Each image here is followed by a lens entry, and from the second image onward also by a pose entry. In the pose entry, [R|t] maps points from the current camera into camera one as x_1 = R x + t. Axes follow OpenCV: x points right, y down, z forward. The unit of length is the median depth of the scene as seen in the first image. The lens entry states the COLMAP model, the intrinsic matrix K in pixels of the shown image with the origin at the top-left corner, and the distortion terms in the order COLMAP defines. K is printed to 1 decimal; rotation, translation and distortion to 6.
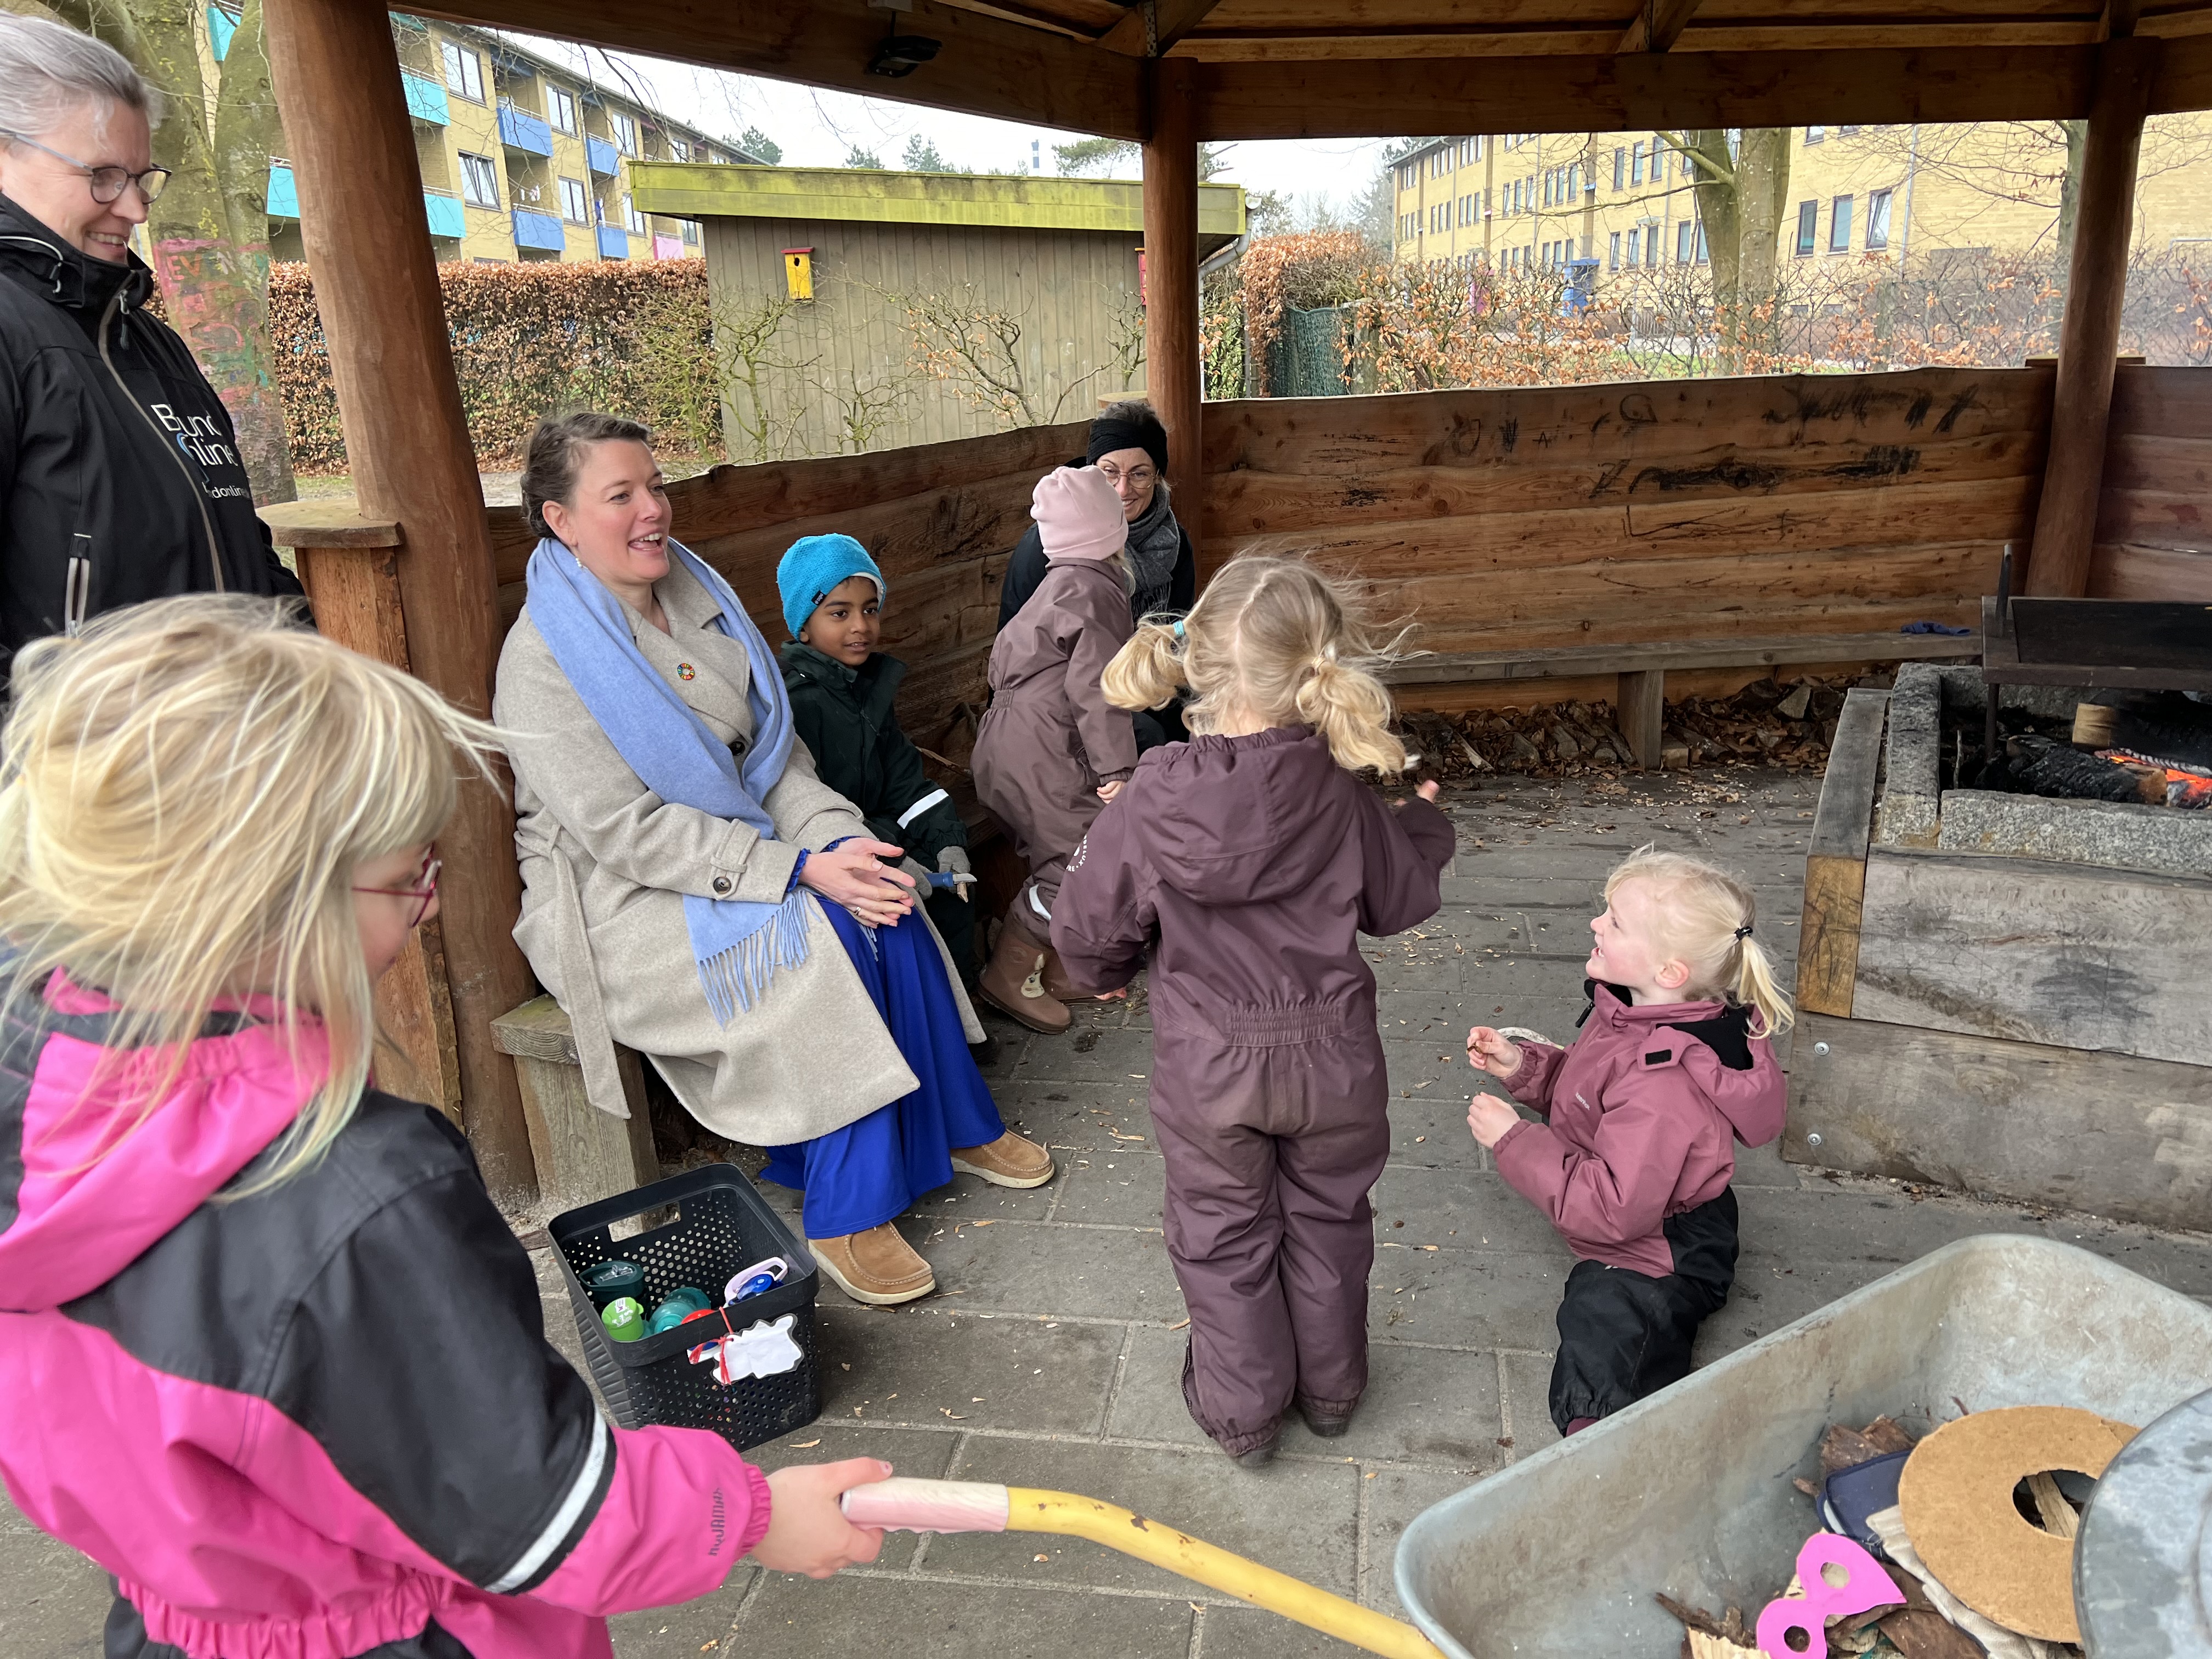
lens RADIAL K [[1665.7, 0, 1124.2], [0, 1665.7, 824.3], [0, 0, 1]] dist [0.032073, -0.054705]
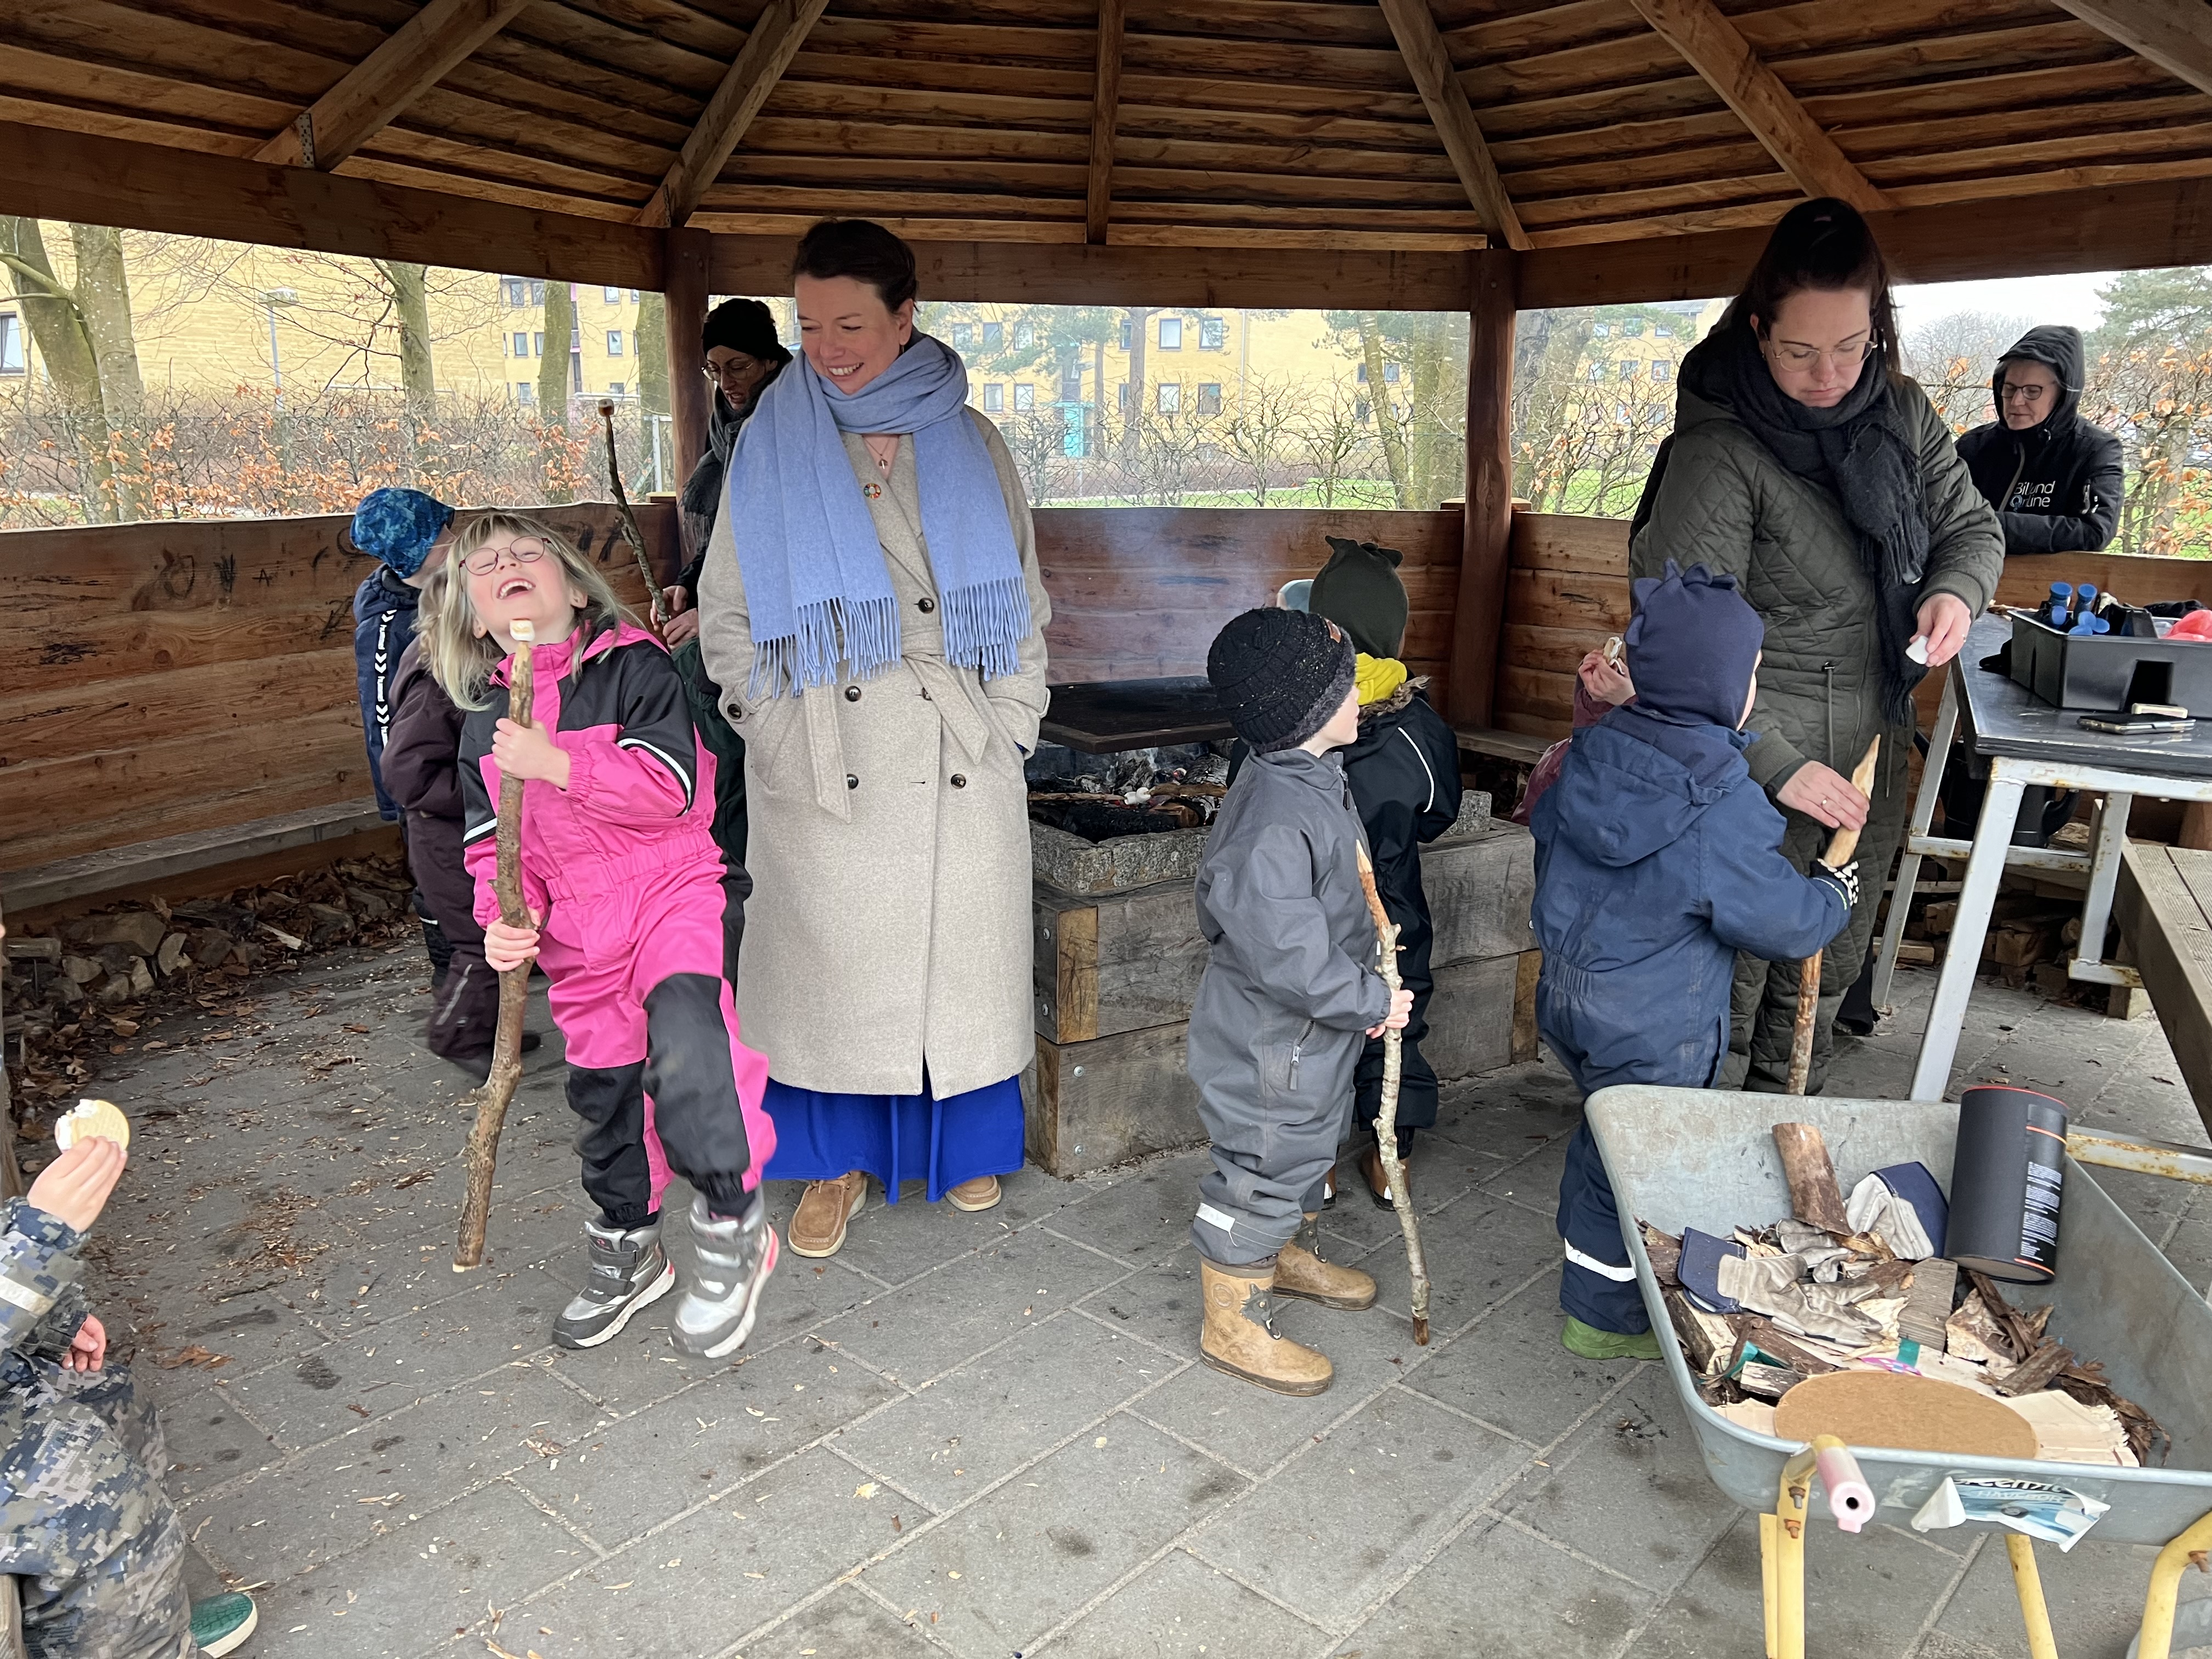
lens RADIAL K [[1665.7, 0, 1121.9], [0, 1665.7, 832.2], [0, 0, 1]] dist [0.032073, -0.054705]
pose [[0.526793, -0.152958, 0.836118, -0.272074], [0.211604, 0.976306, 0.045283, -0.040706], [-0.823233, 0.153071, 0.546678, 0.155674]]
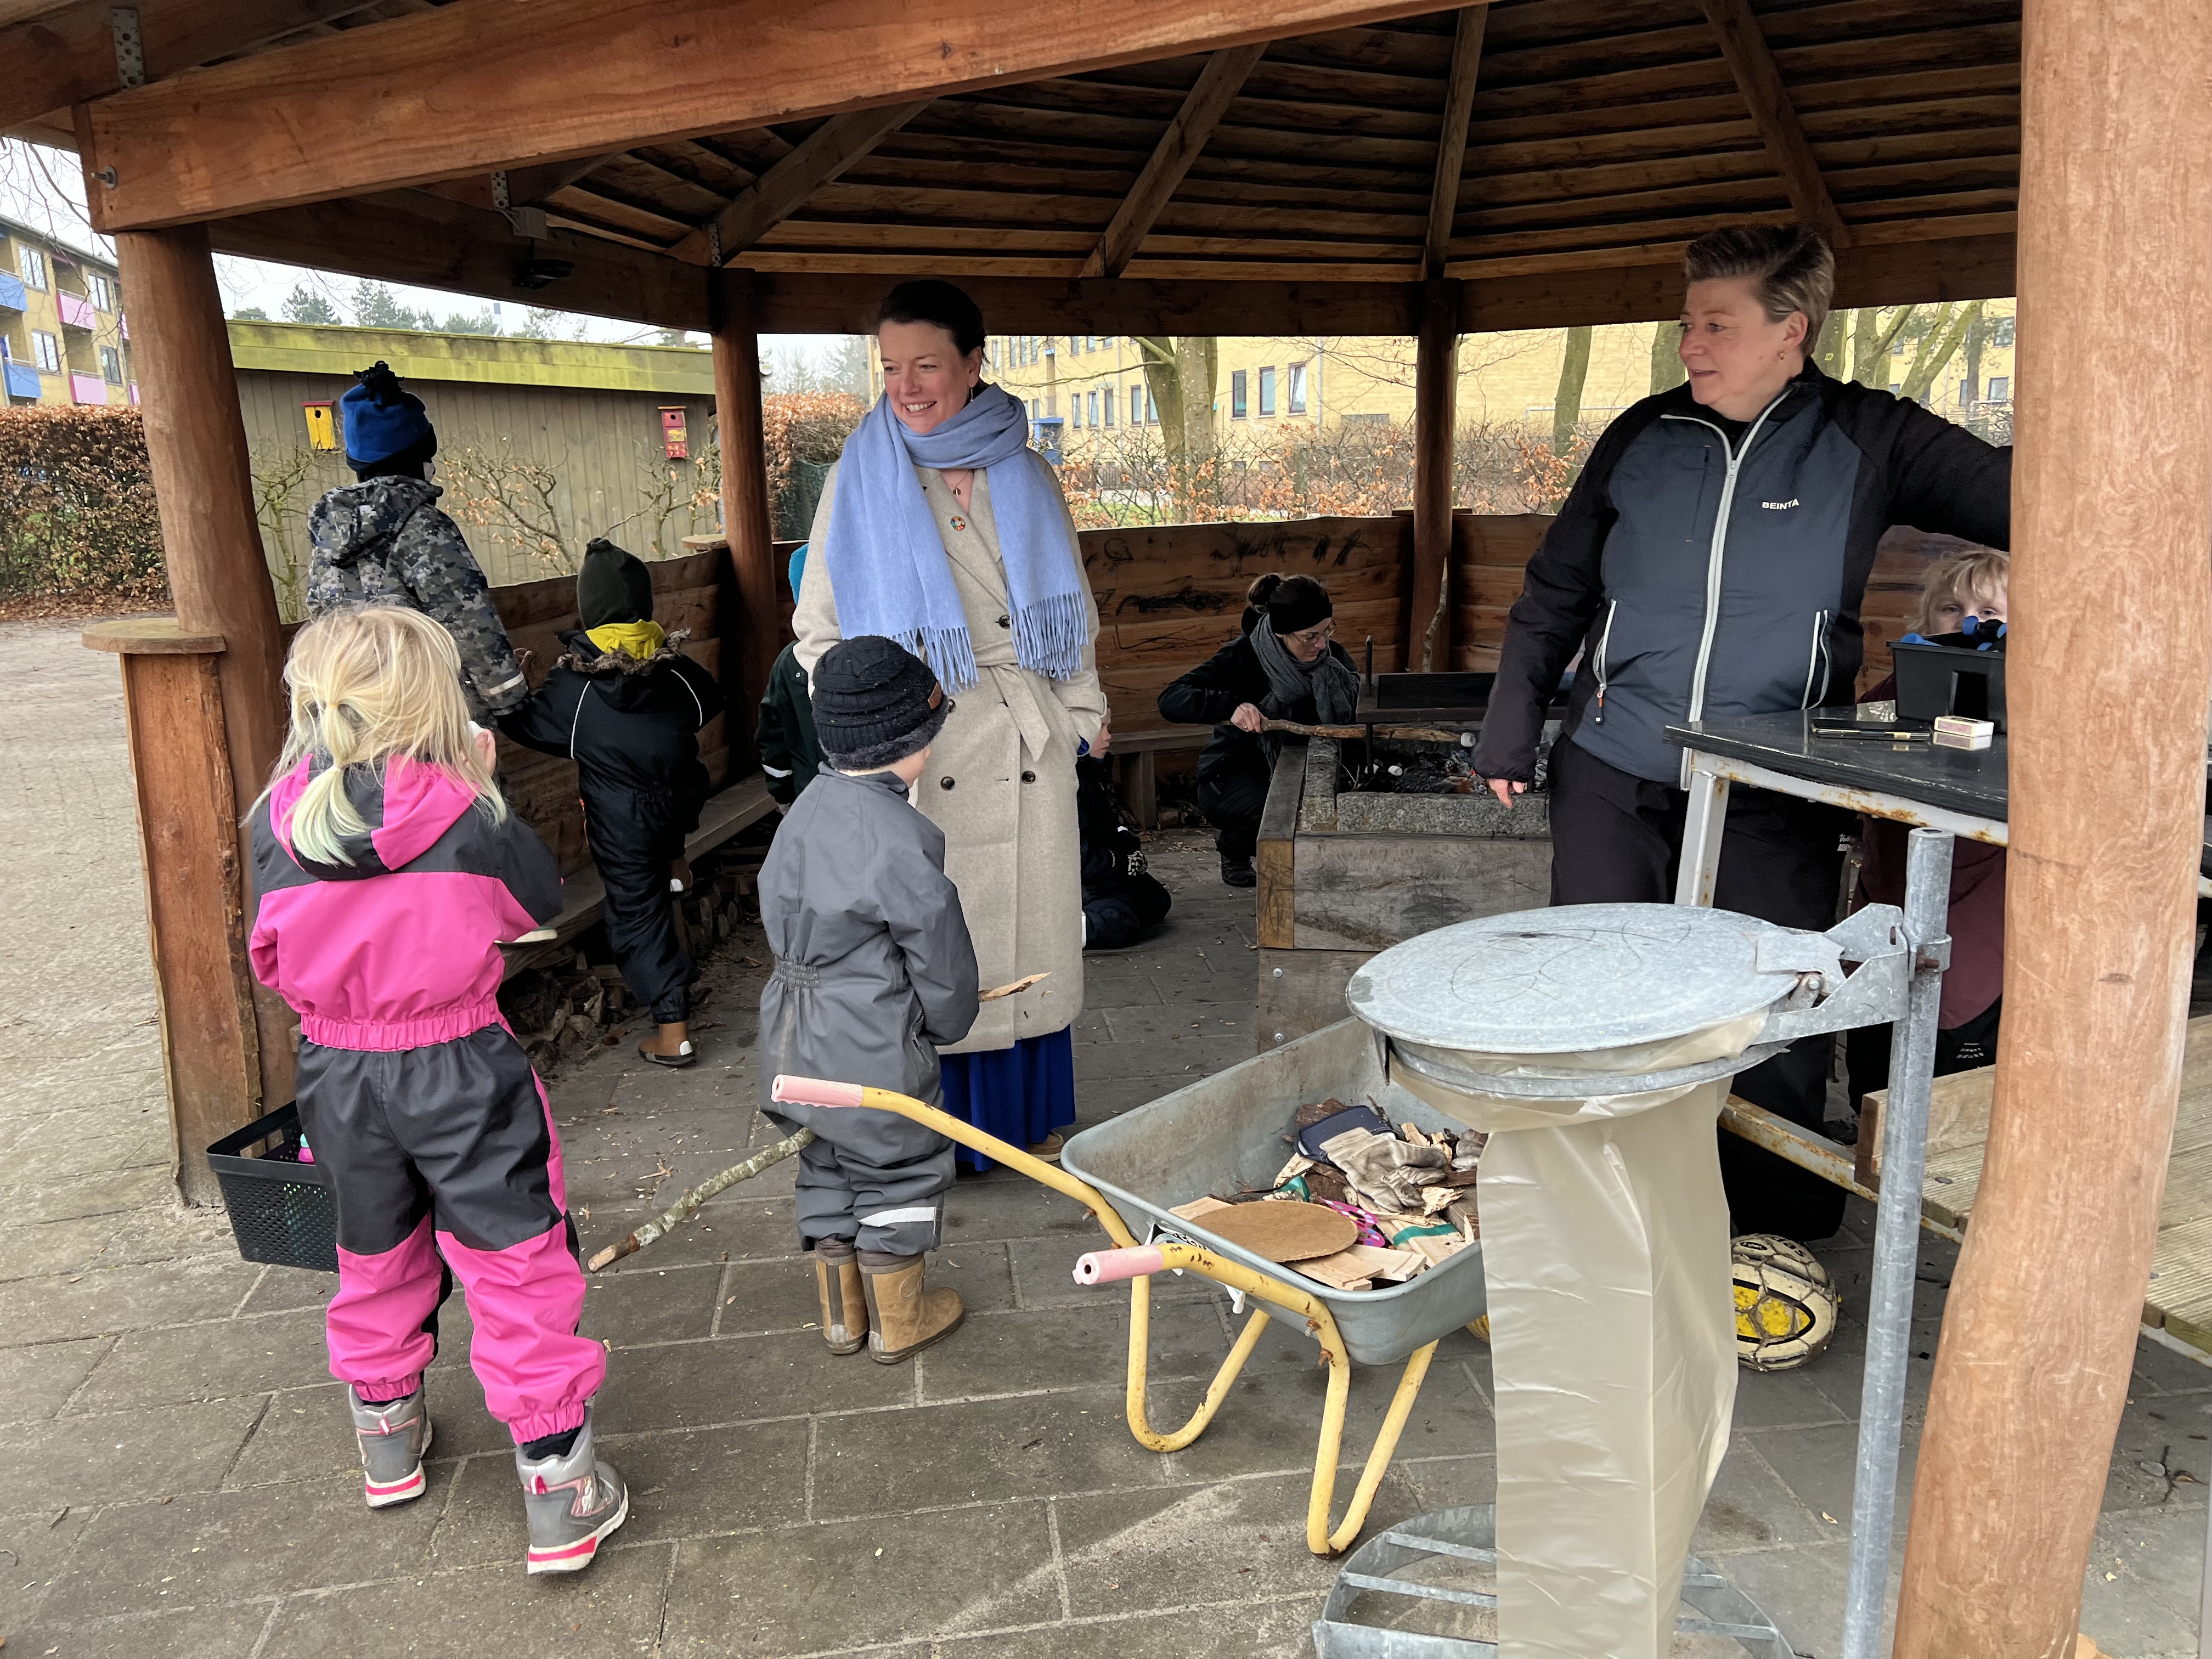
lens RADIAL K [[1665.7, 0, 1125.8], [0, 1665.7, 835.2], [0, 0, 1]] dist [0.032073, -0.054705]
pose [[0.955030, -0.055435, 0.291282, -0.067052], [0.077745, 0.994814, -0.065577, 0.050951], [-0.286136, 0.085274, 0.954387, -0.189945]]
